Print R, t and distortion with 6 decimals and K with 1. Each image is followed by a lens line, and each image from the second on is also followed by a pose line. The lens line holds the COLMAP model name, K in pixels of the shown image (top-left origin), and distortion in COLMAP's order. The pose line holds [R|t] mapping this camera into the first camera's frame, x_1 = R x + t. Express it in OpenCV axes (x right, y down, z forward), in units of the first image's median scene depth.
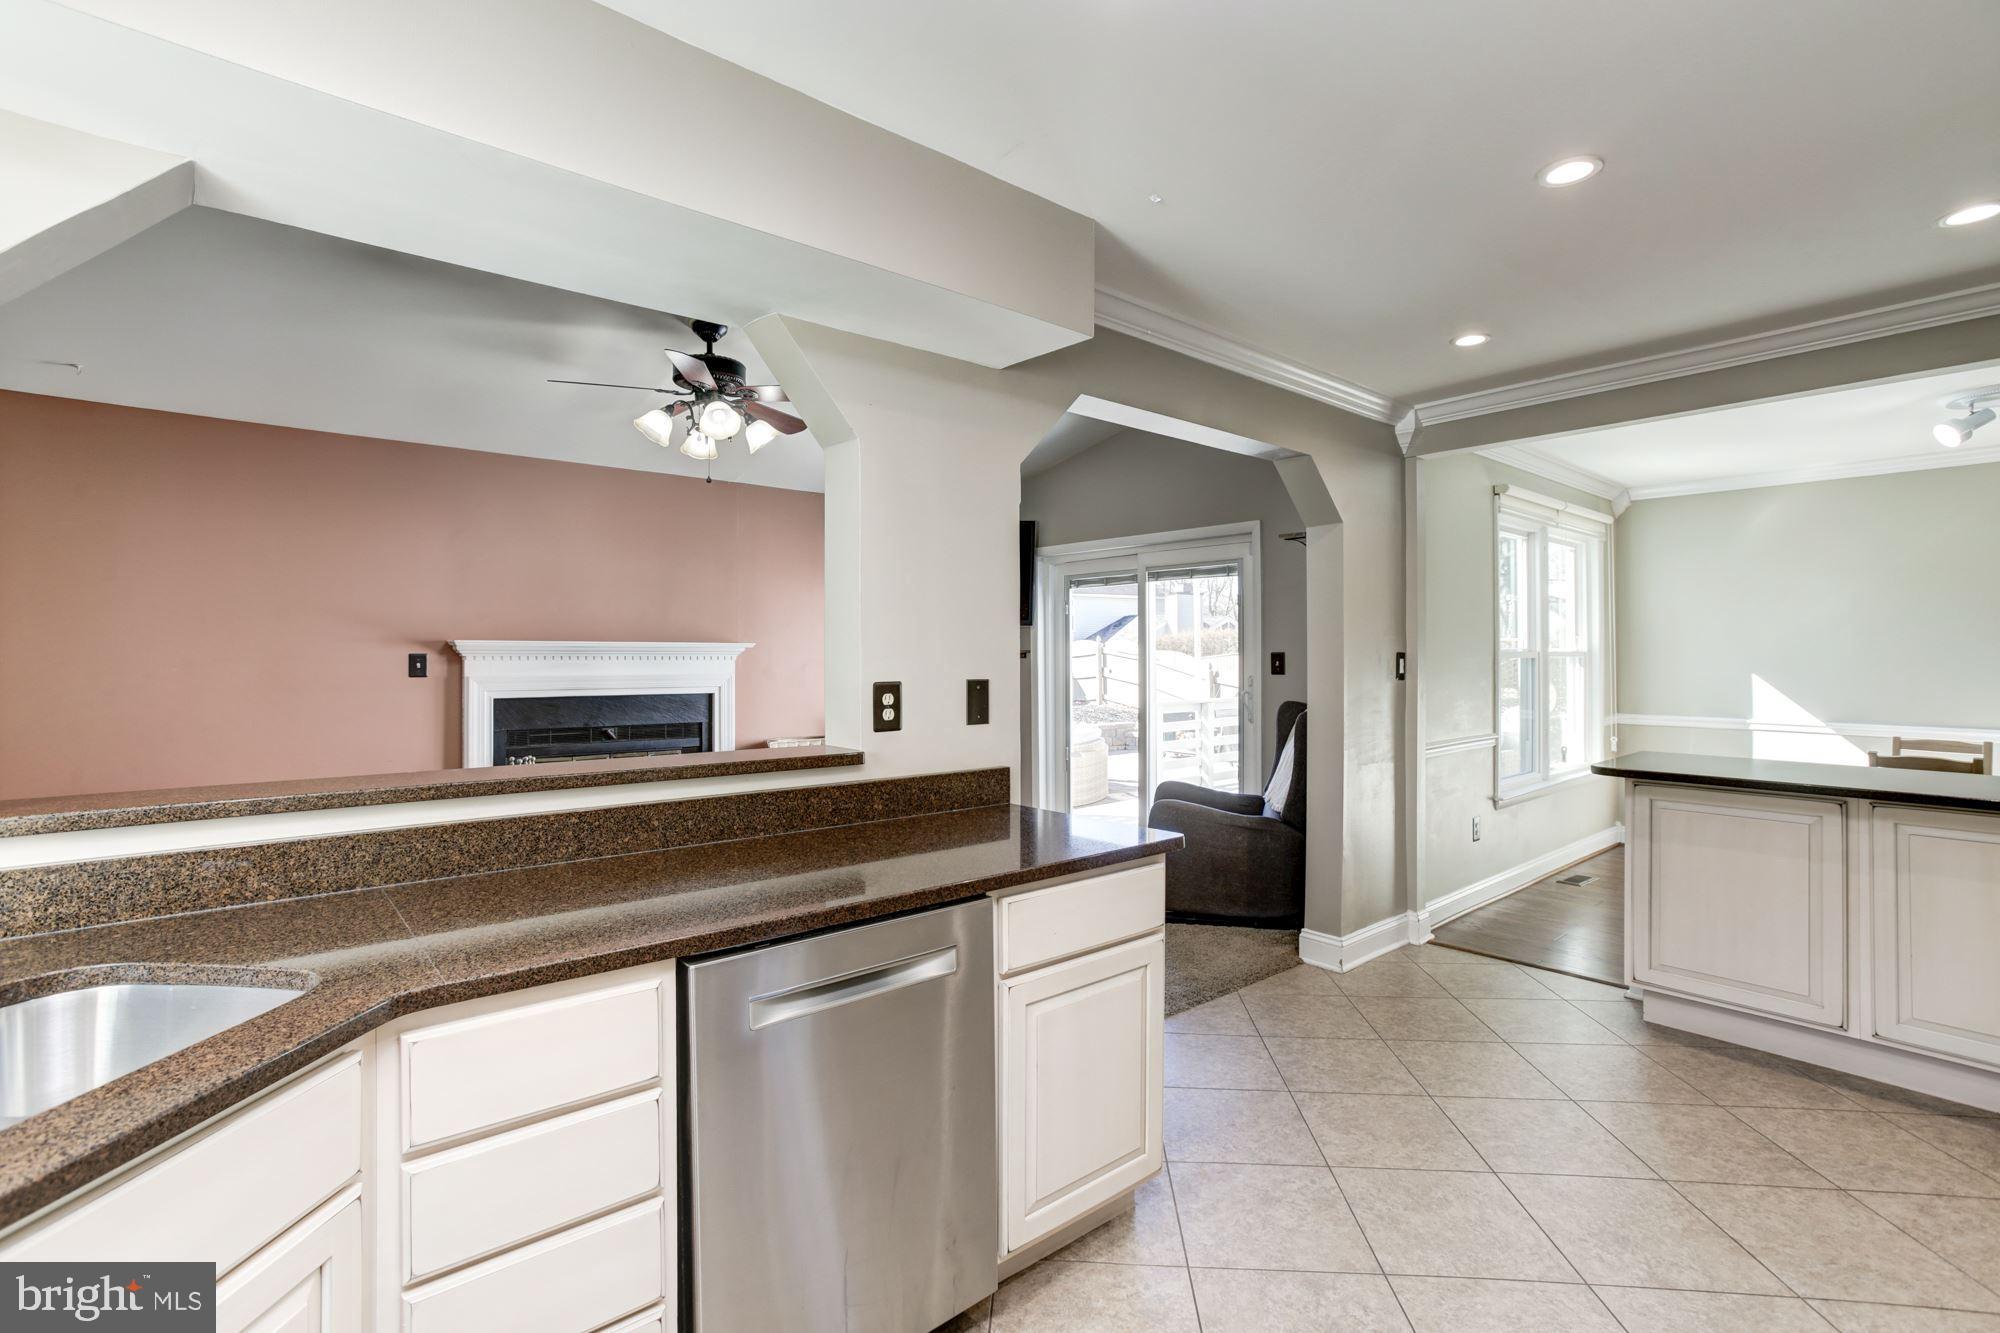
lens RADIAL K [[915.3, 0, 994.7], [0, 915.3, 652.6], [0, 0, 1]] dist [-0.021227, 0.010471]
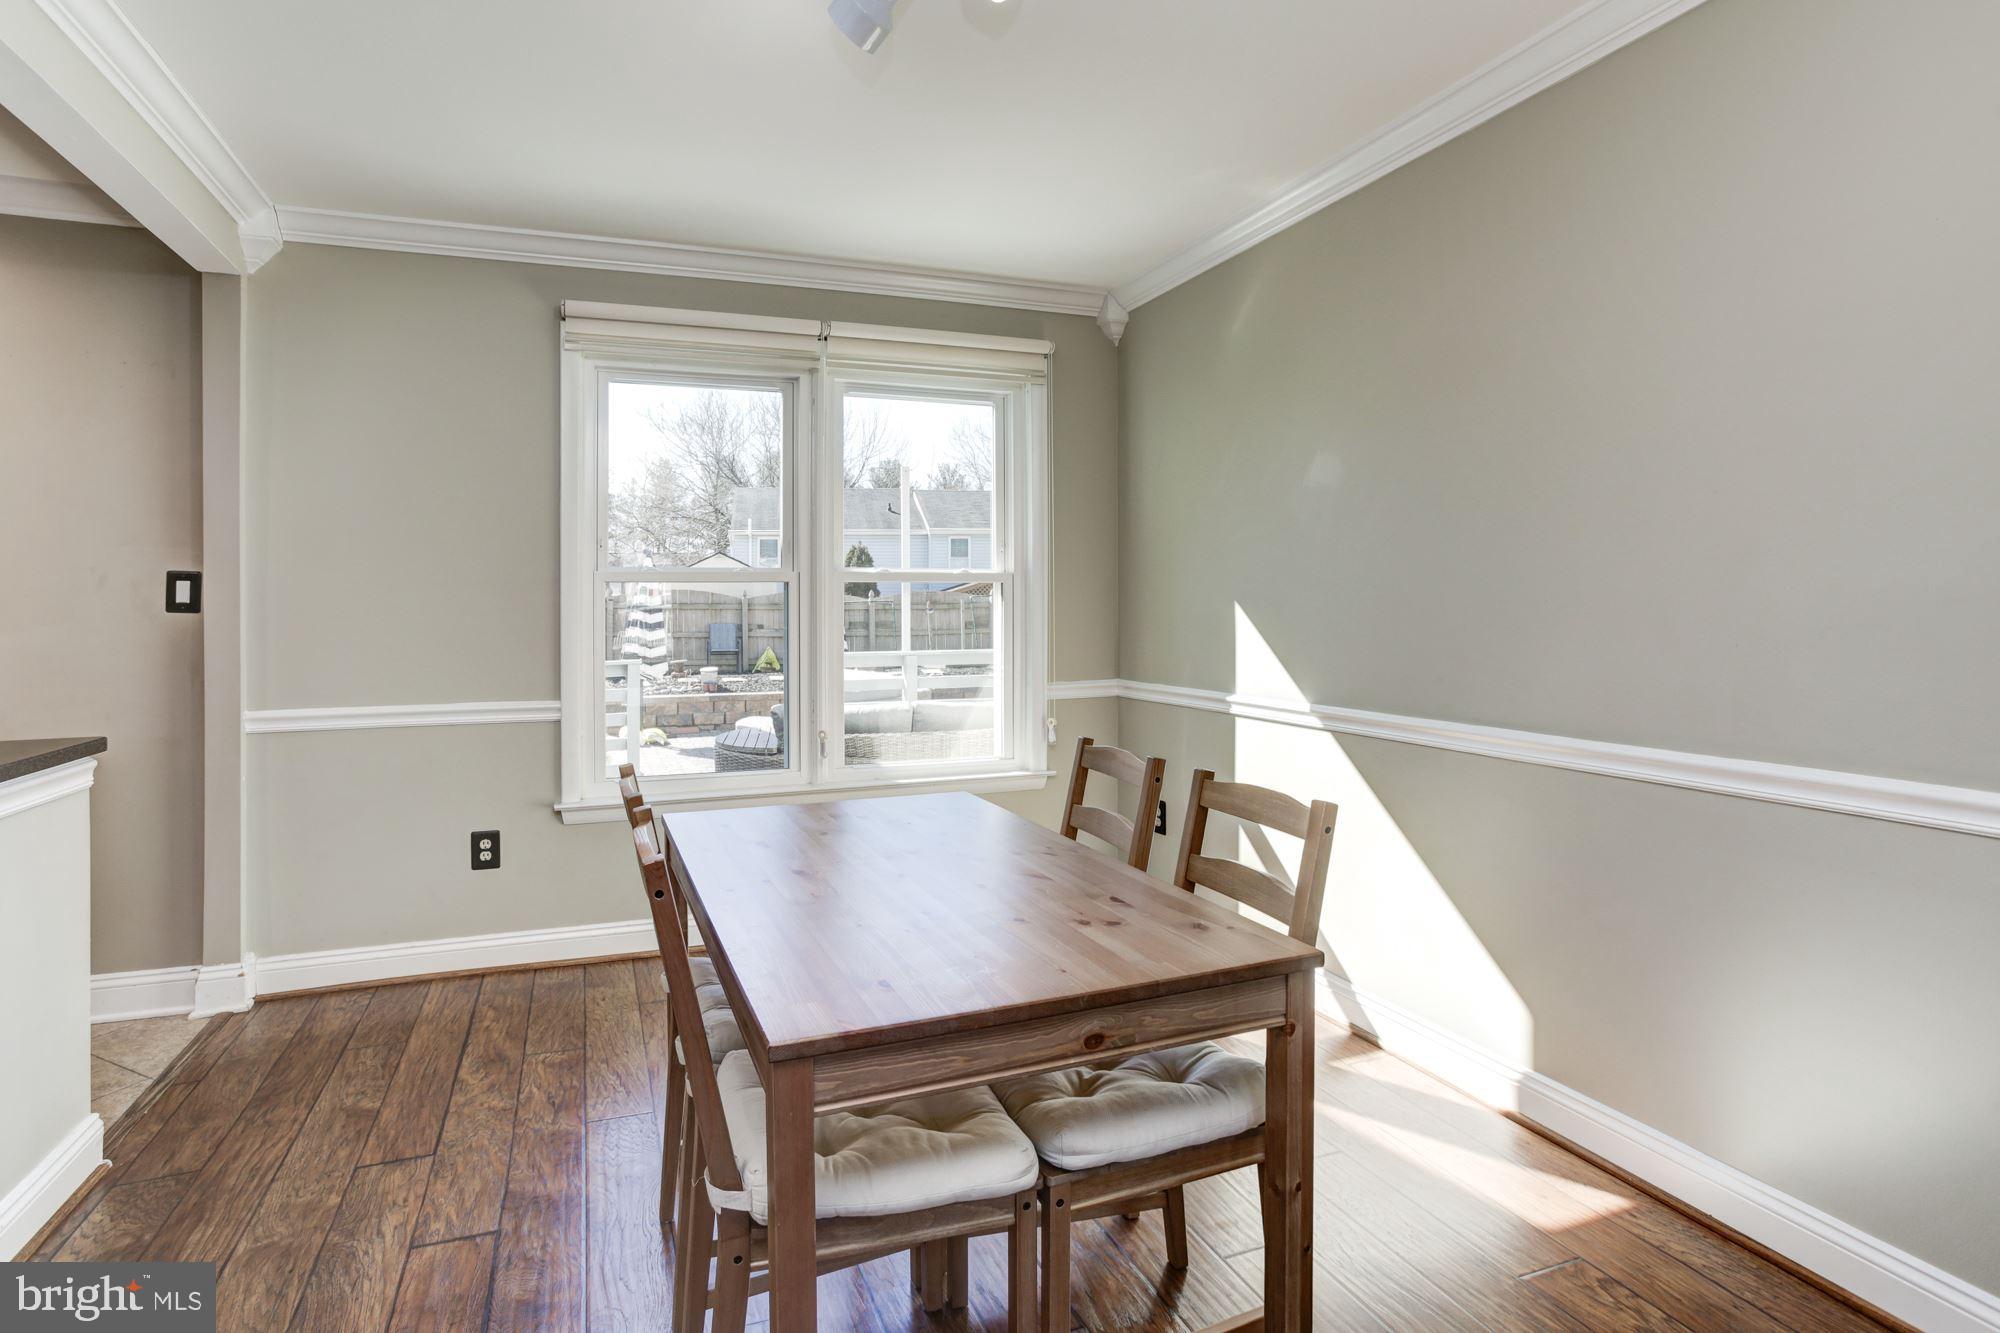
lens RADIAL K [[940.2, 0, 901.1], [0, 940.2, 590.1], [0, 0, 1]] dist [-0.026755, 0.002191]
pose [[0.922649, -0.012316, -0.385445, 1.106162], [0.008445, 0.999895, -0.011734, 0.023296], [0.385549, 0.007571, 0.922656, 0.557206]]
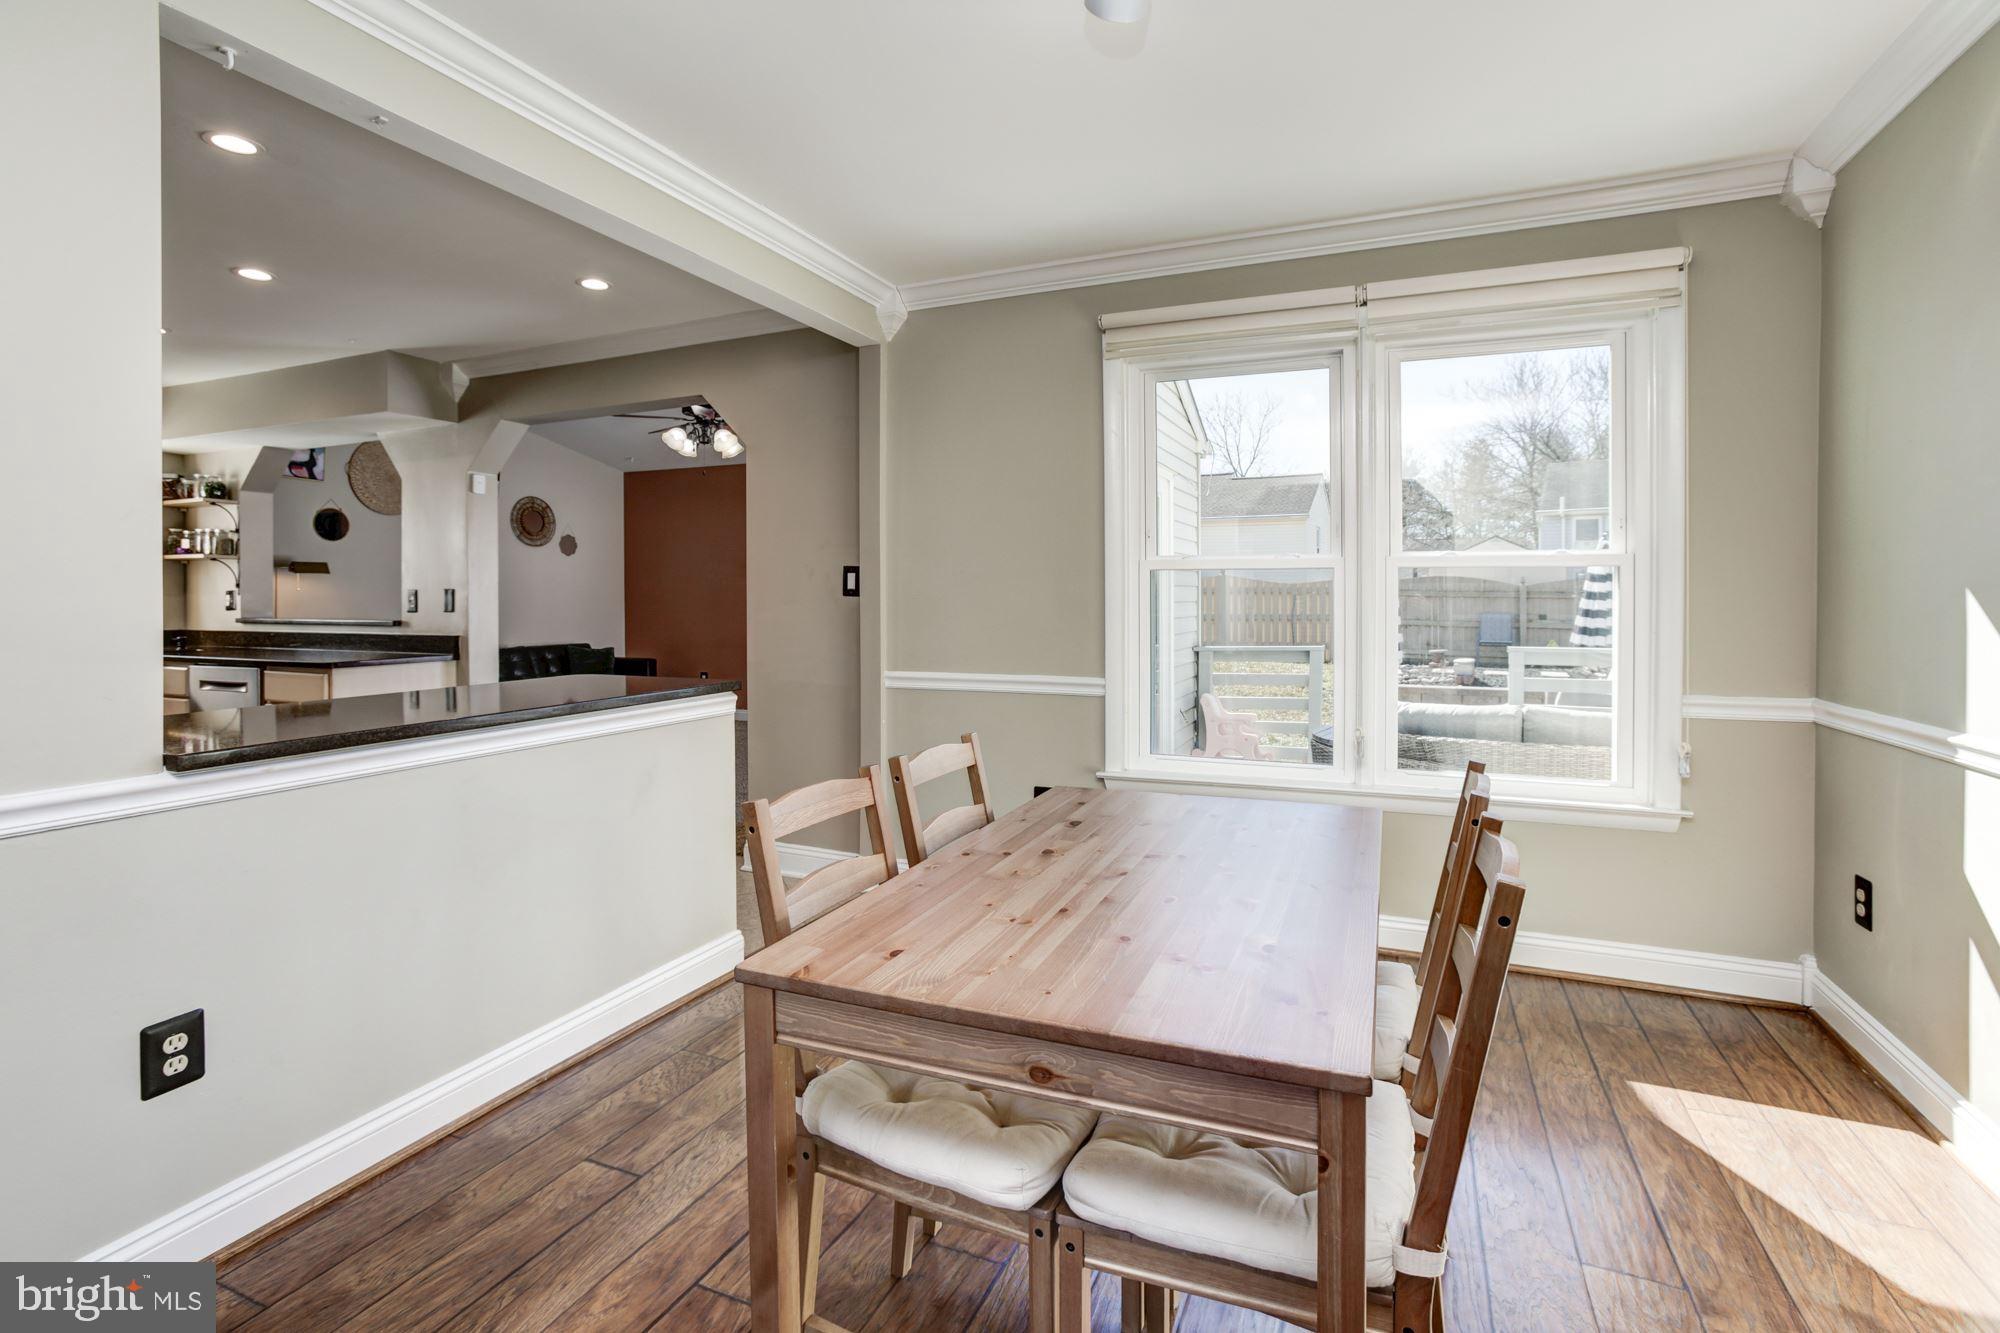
lens RADIAL K [[915.3, 0, 1025.2], [0, 915.3, 590.4], [0, 0, 1]] dist [-0.021227, 0.010471]
pose [[0.455703, -0.005033, -0.890117, 1.259529], [0.005931, 0.999979, -0.002618, 0.024662], [0.890112, -0.004086, 0.455724, 0.712701]]
